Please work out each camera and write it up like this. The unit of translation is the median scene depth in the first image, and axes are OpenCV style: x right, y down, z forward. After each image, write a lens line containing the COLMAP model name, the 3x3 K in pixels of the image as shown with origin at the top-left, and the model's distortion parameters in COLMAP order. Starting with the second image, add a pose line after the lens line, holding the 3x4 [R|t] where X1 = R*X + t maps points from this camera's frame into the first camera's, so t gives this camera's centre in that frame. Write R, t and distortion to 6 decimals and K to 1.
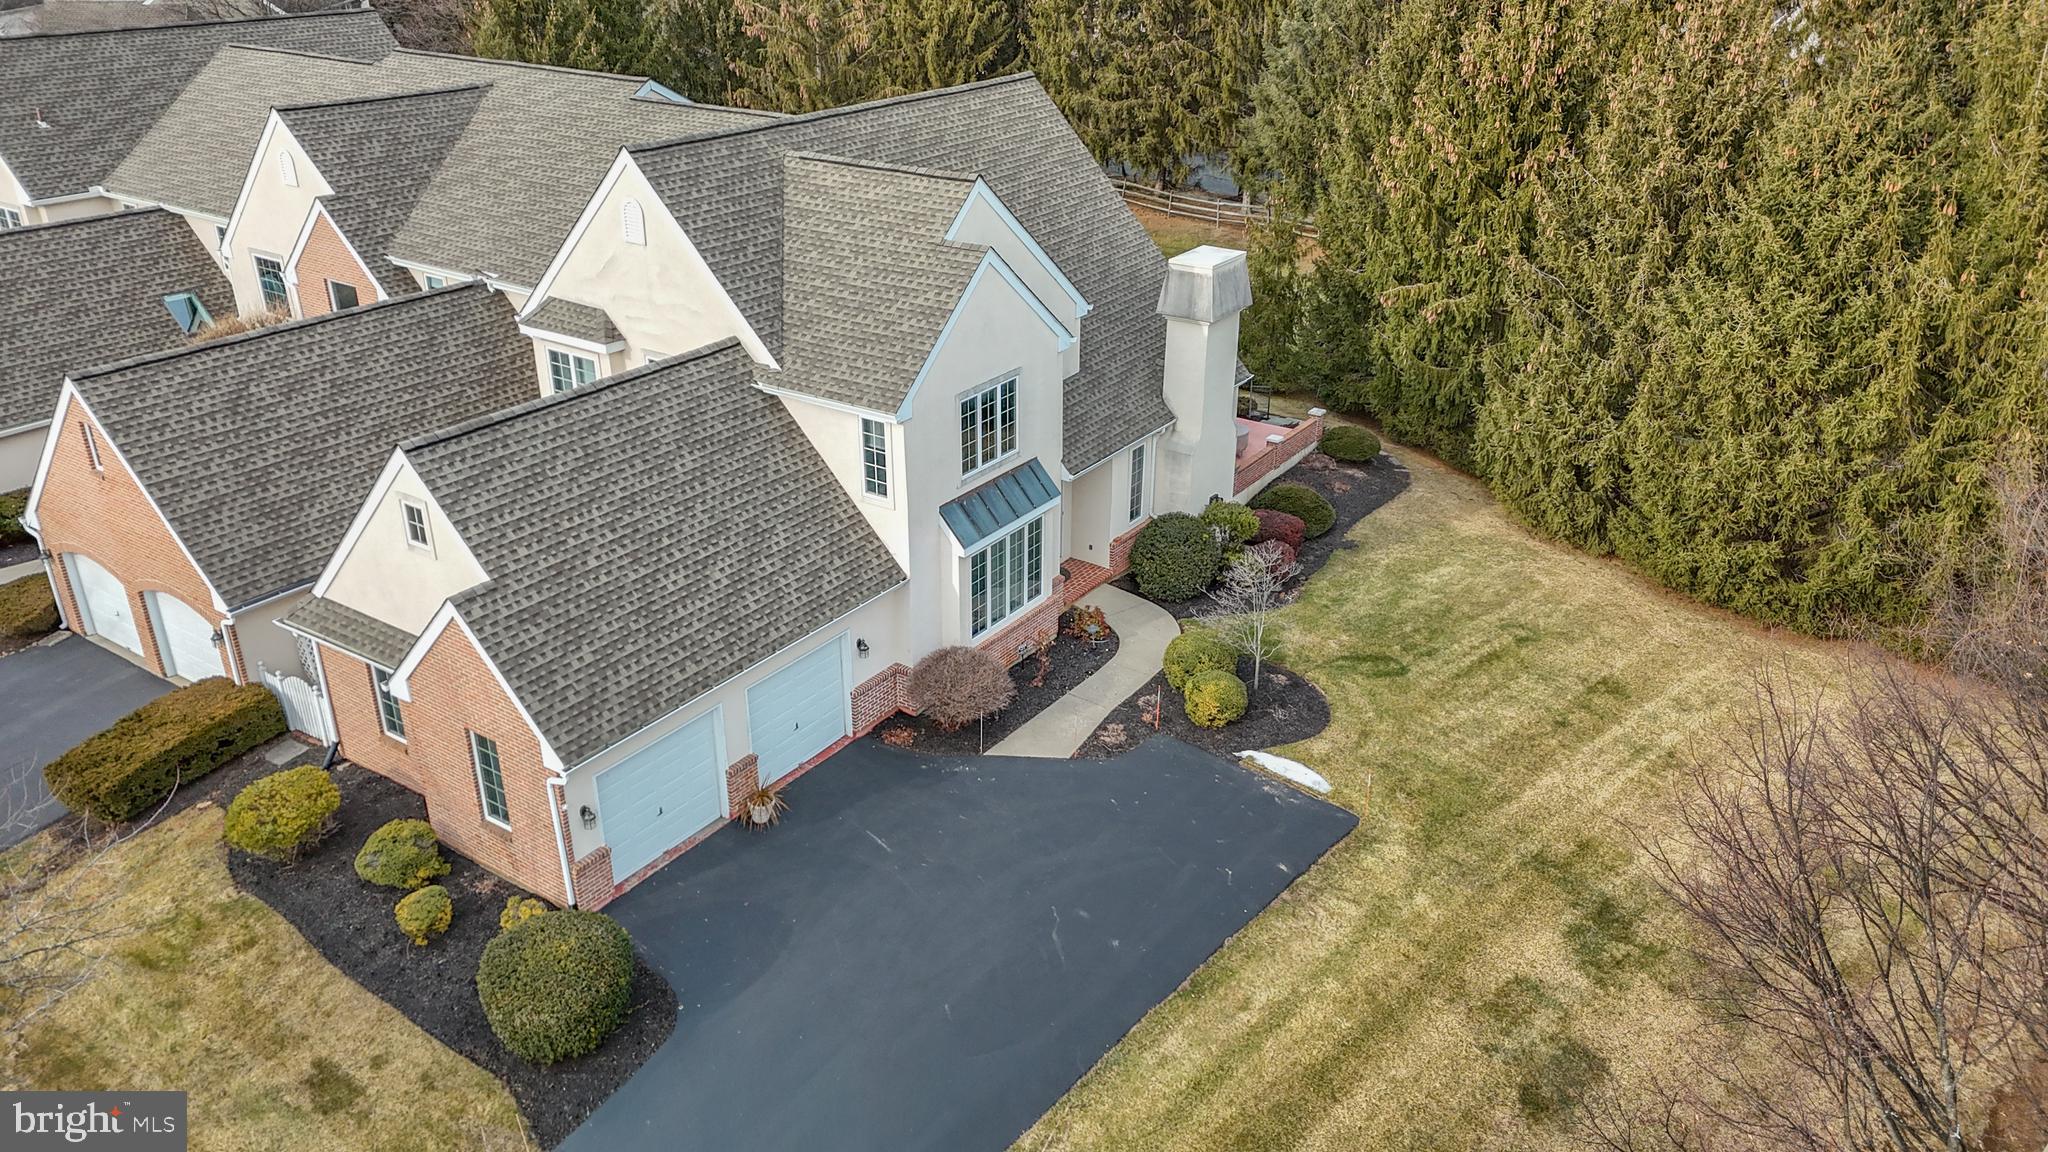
lens RADIAL K [[1489.6, 0, 1024.0], [0, 1489.6, 576.0], [0, 0, 1]] dist [0.105736, -0.101527]
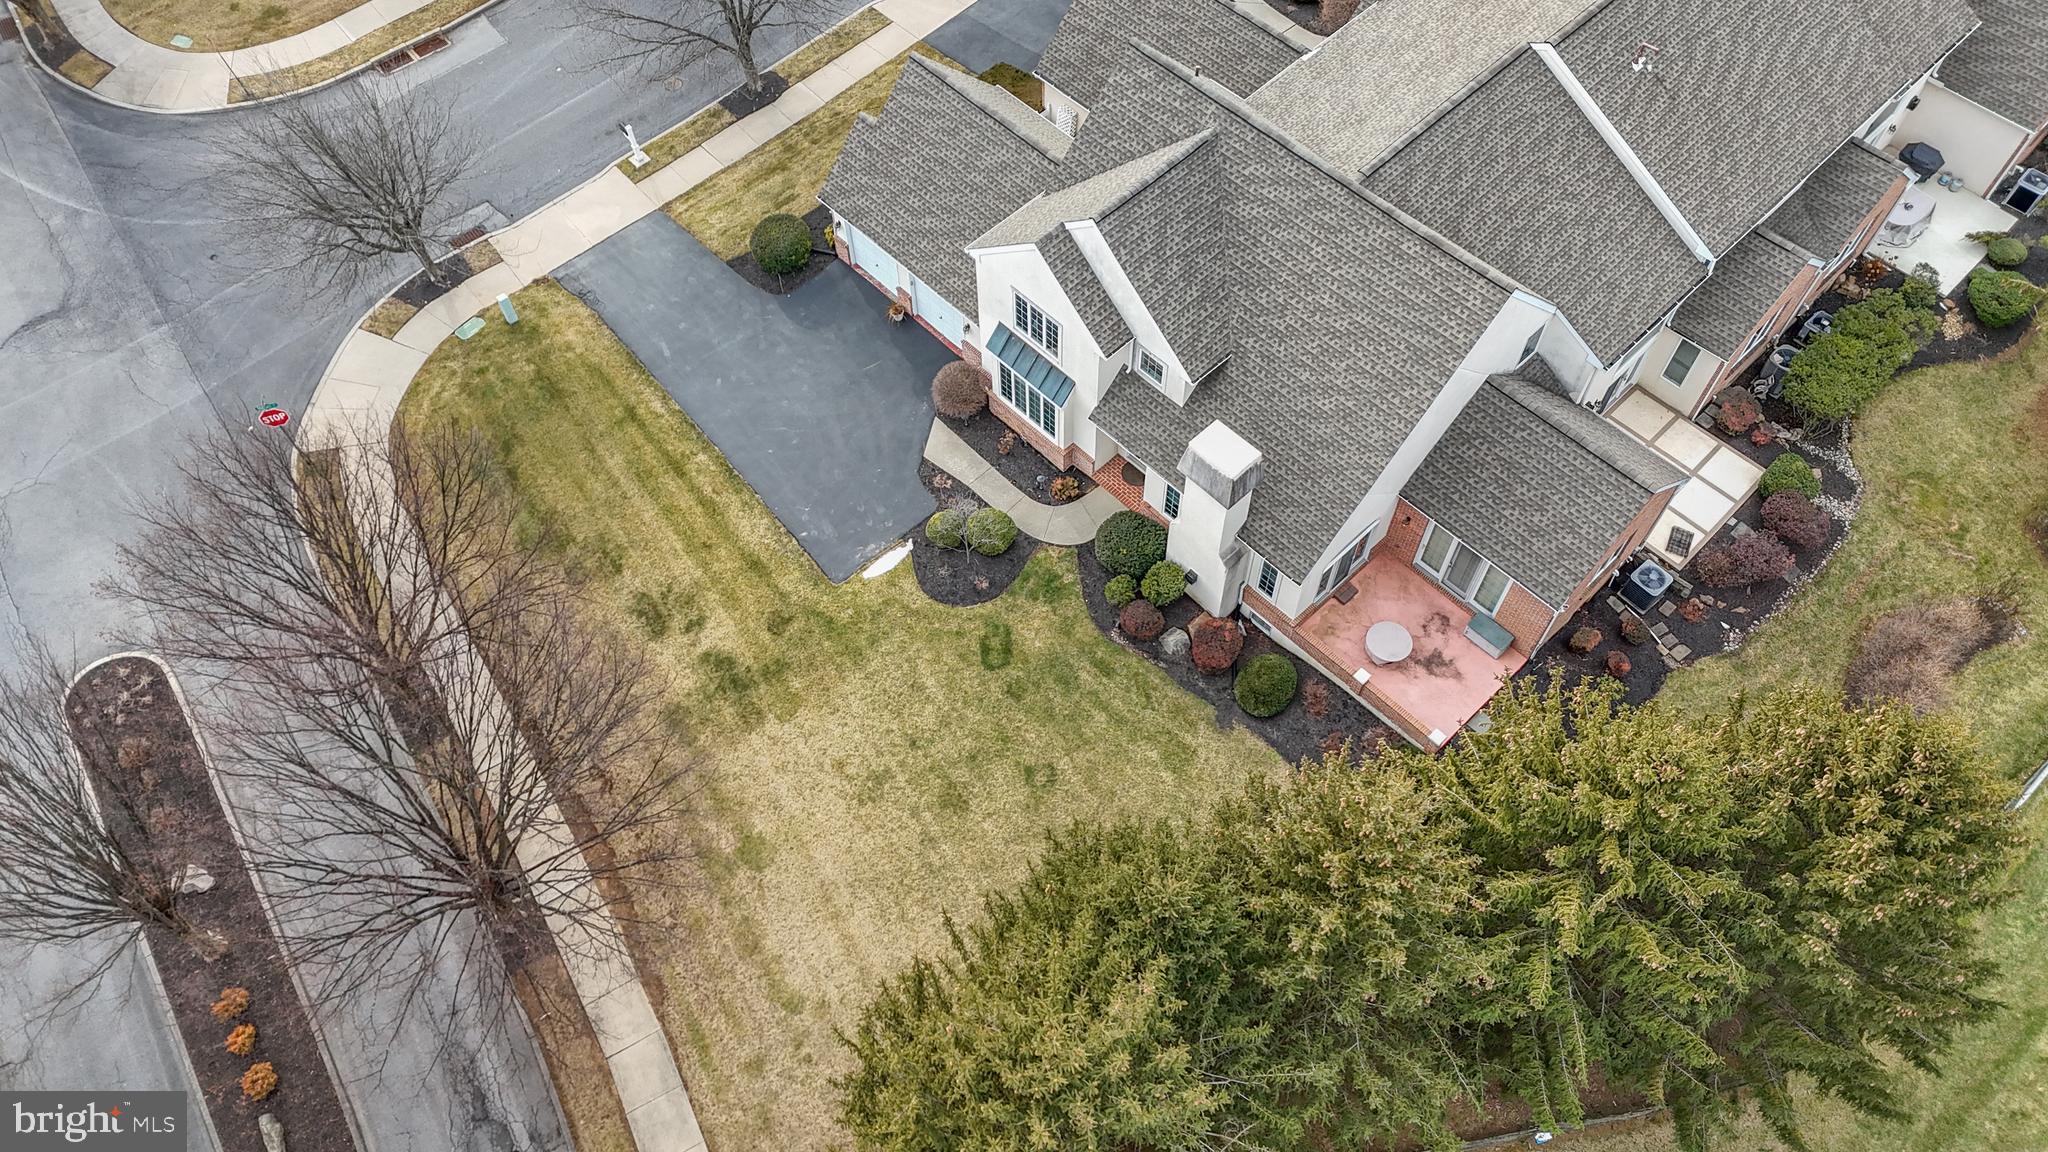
lens RADIAL K [[1489.6, 0, 1024.0], [0, 1489.6, 576.0], [0, 0, 1]] dist [0.105736, -0.101527]
pose [[-0.196663, 0.839410, -0.506670, 1.052415], [-0.408880, 0.399469, 0.820513, -1.354556], [0.891146, 0.368532, 0.264657, 0.734104]]
